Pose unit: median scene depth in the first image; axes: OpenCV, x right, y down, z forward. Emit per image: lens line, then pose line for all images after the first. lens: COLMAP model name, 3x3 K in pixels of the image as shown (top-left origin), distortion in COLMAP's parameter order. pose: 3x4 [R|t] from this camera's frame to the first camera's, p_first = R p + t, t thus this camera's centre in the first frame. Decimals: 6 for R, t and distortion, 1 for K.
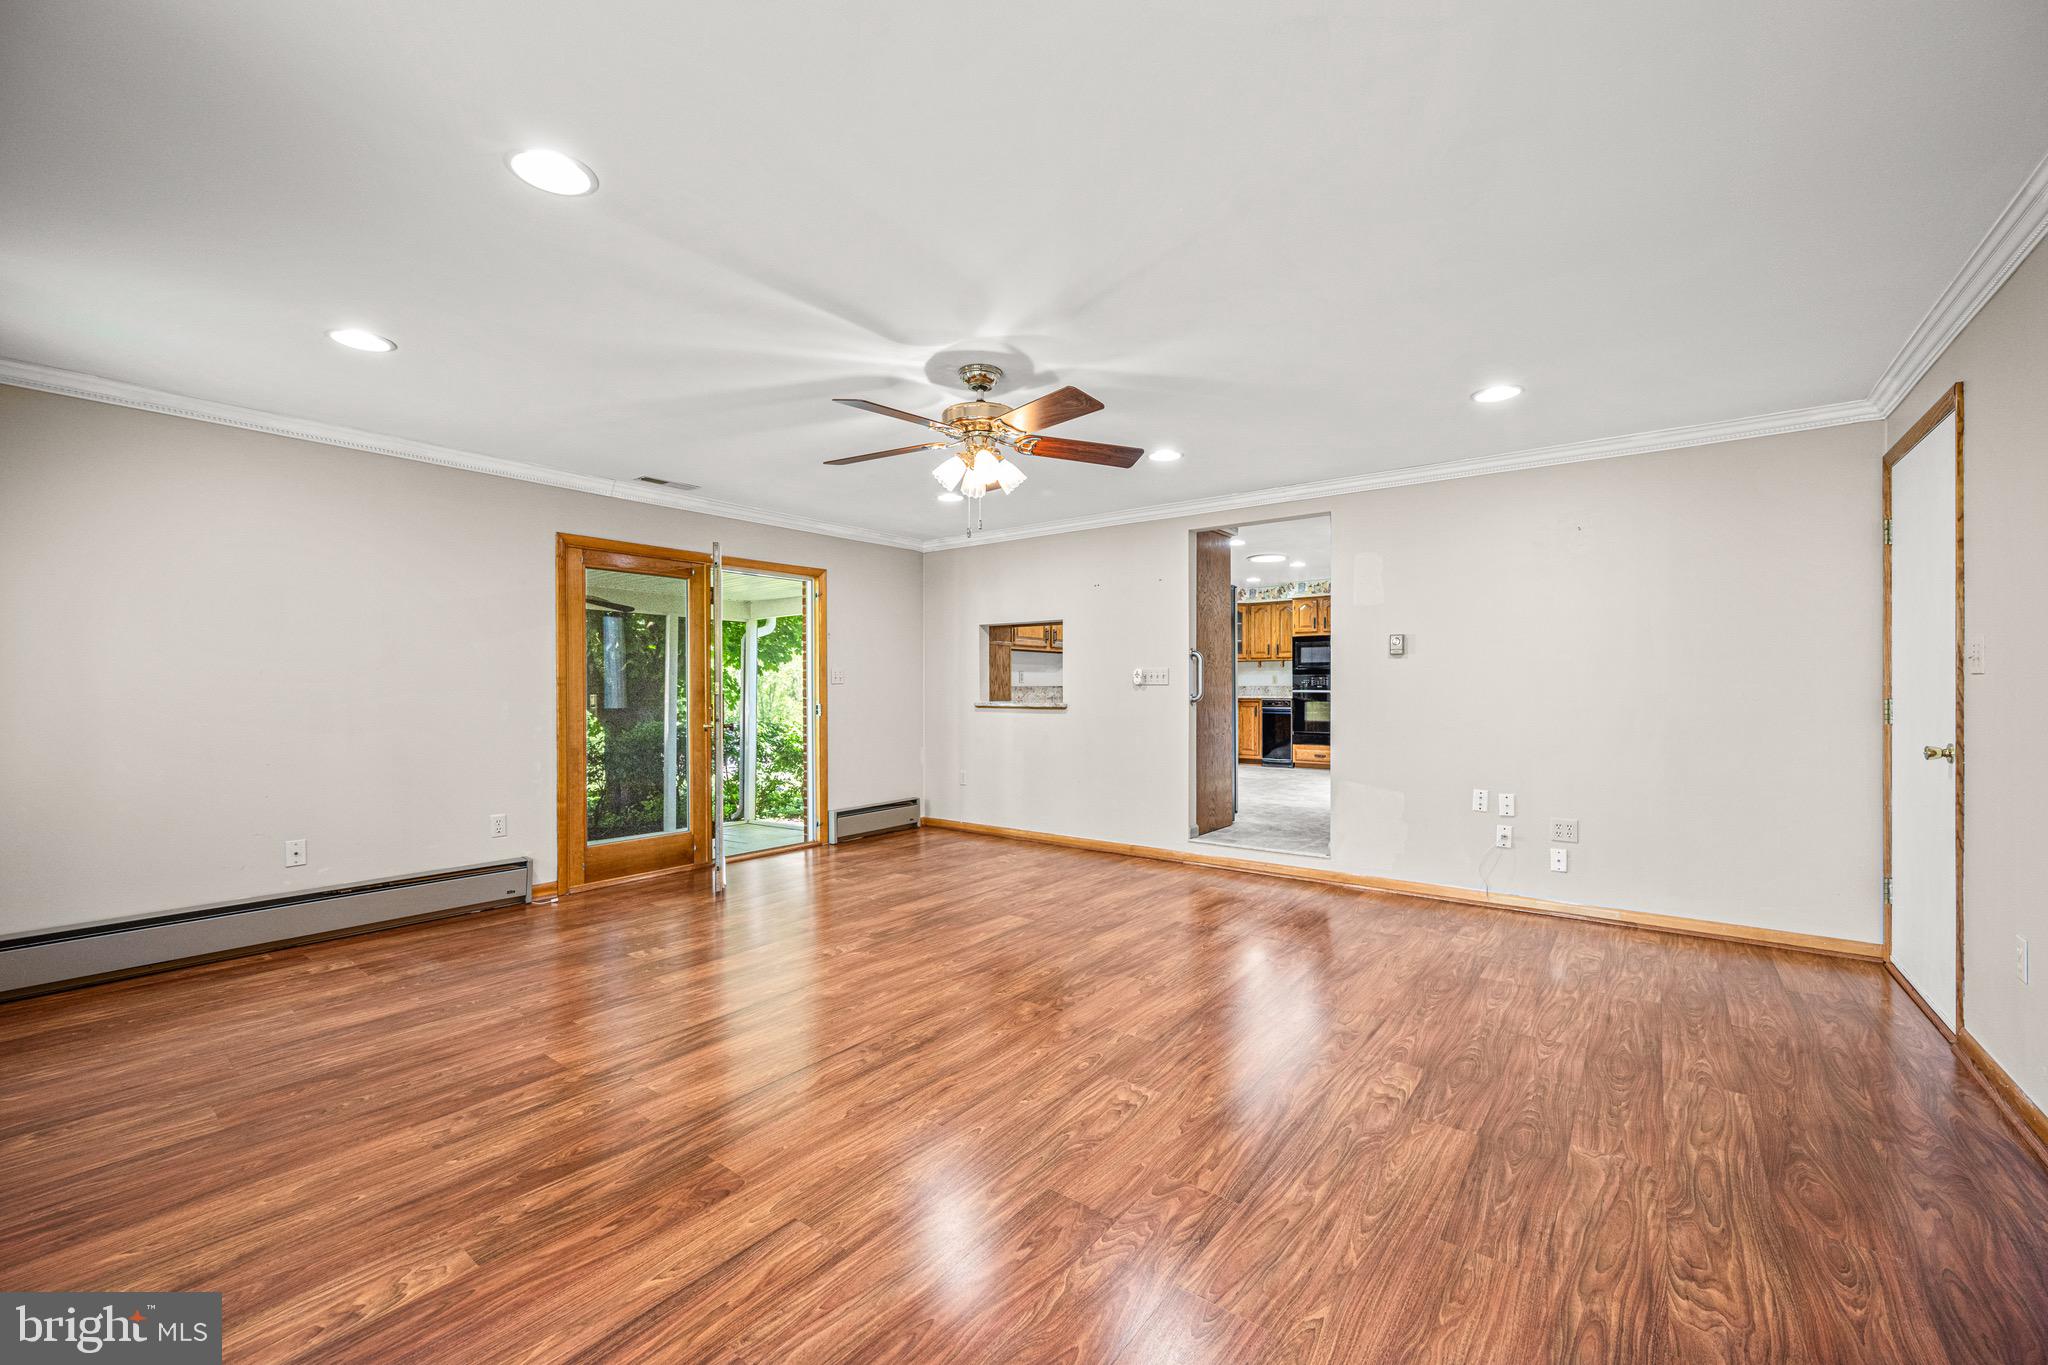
lens RADIAL K [[816.4, 0, 1023.8], [0, 816.4, 690.3], [0, 0, 1]] dist [0.000967, -0.000414]
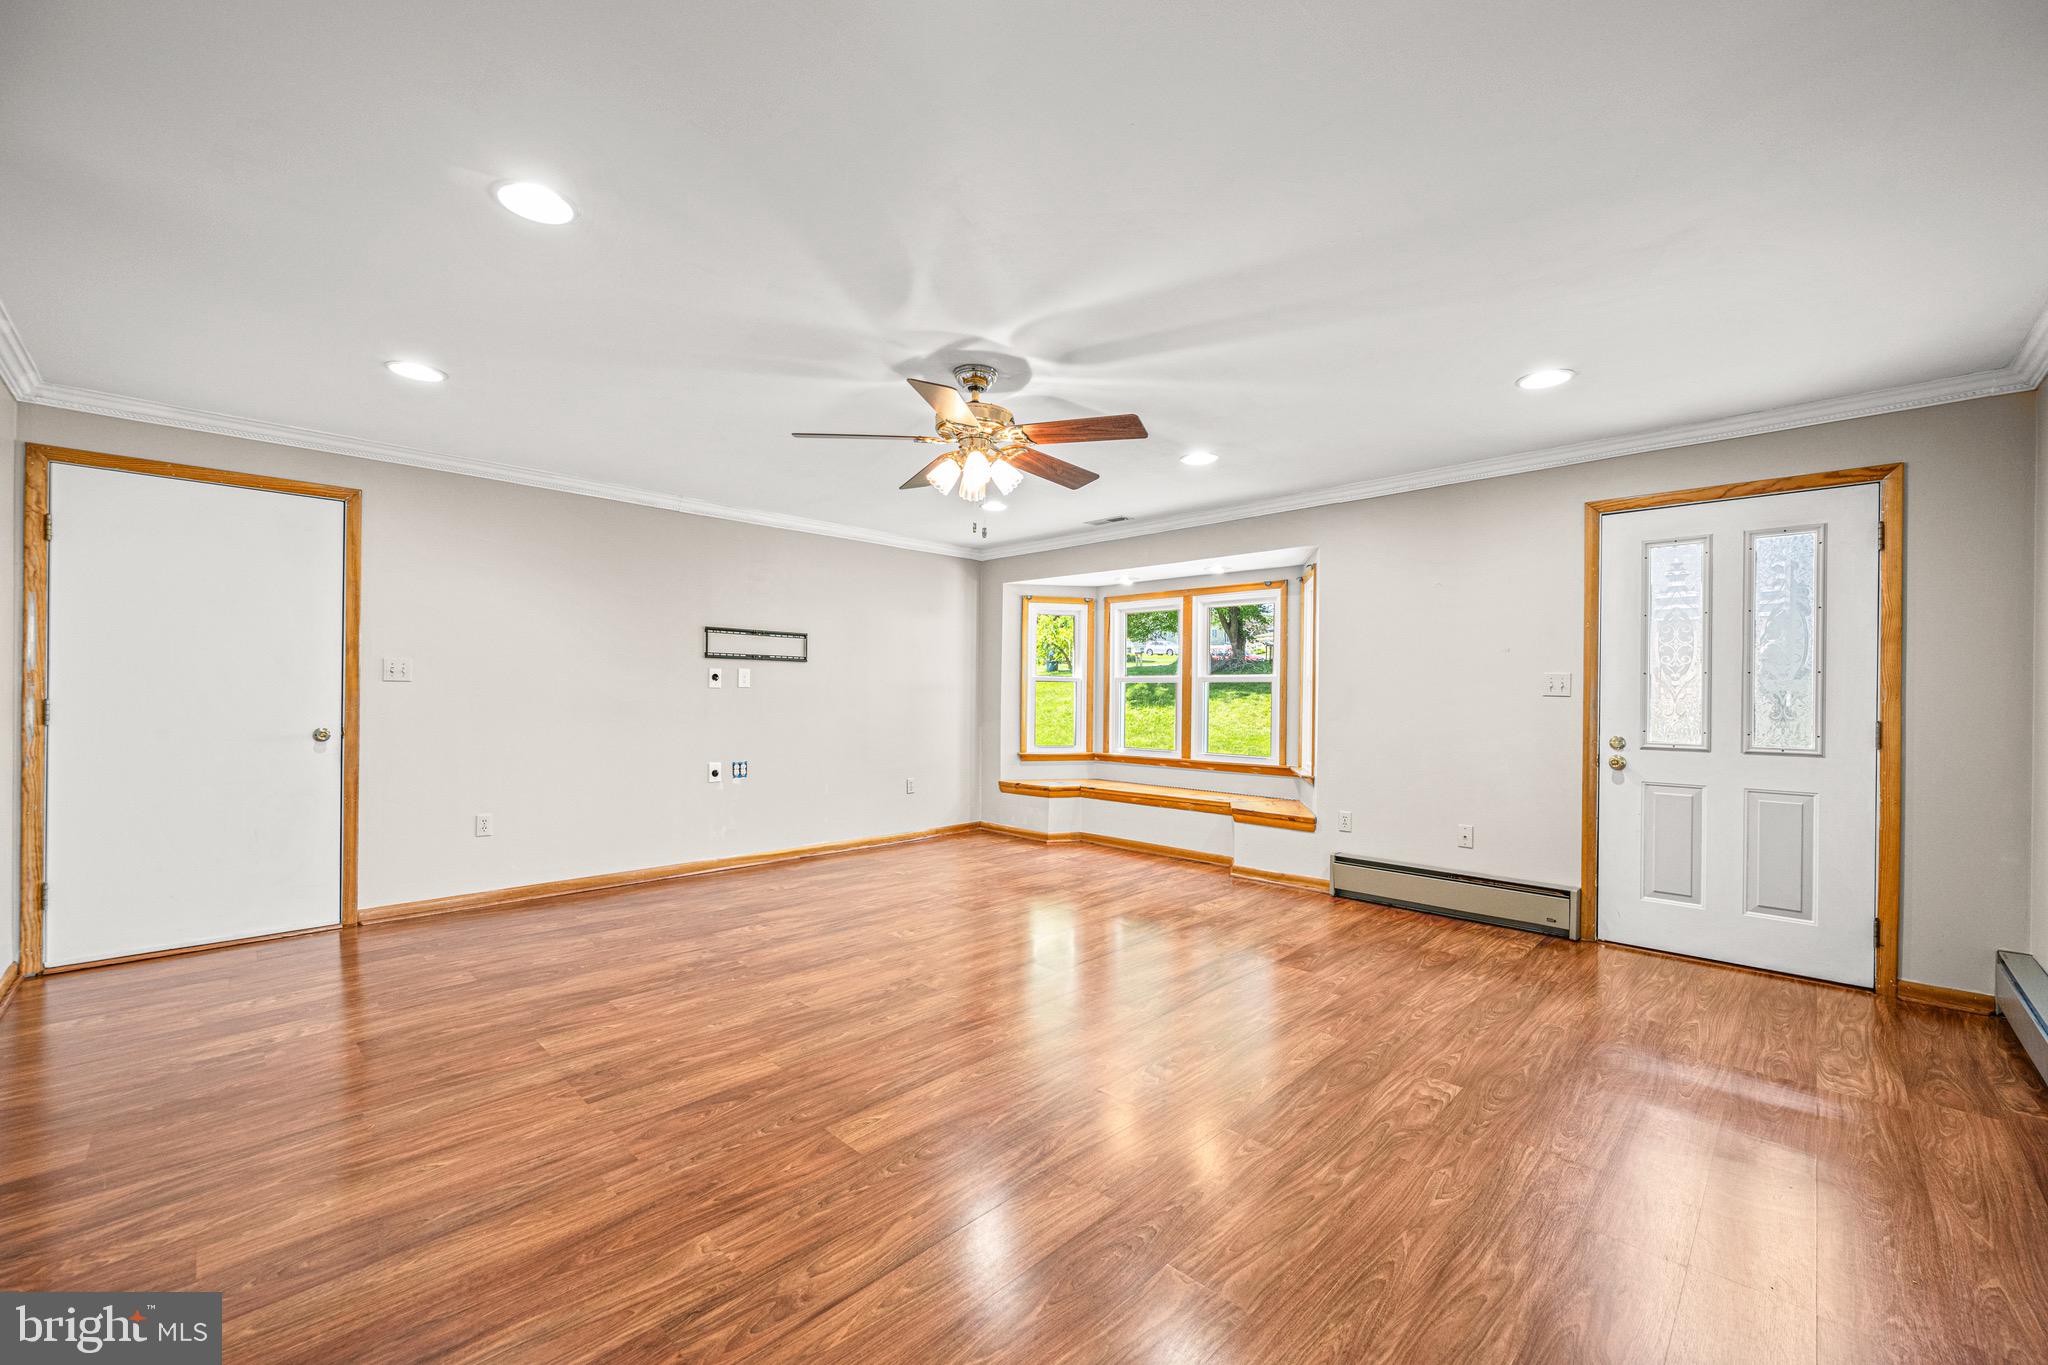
lens RADIAL K [[816.4, 0, 1021.4], [0, 816.4, 689.7], [0, 0, 1]] dist [0.000967, -0.000414]
pose [[-0.992575, -0.005433, 0.121510, -0.229102], [-0.005749, 0.999981, -0.002249, -0.006157], [-0.121495, -0.002931, -0.992588, 1.959053]]
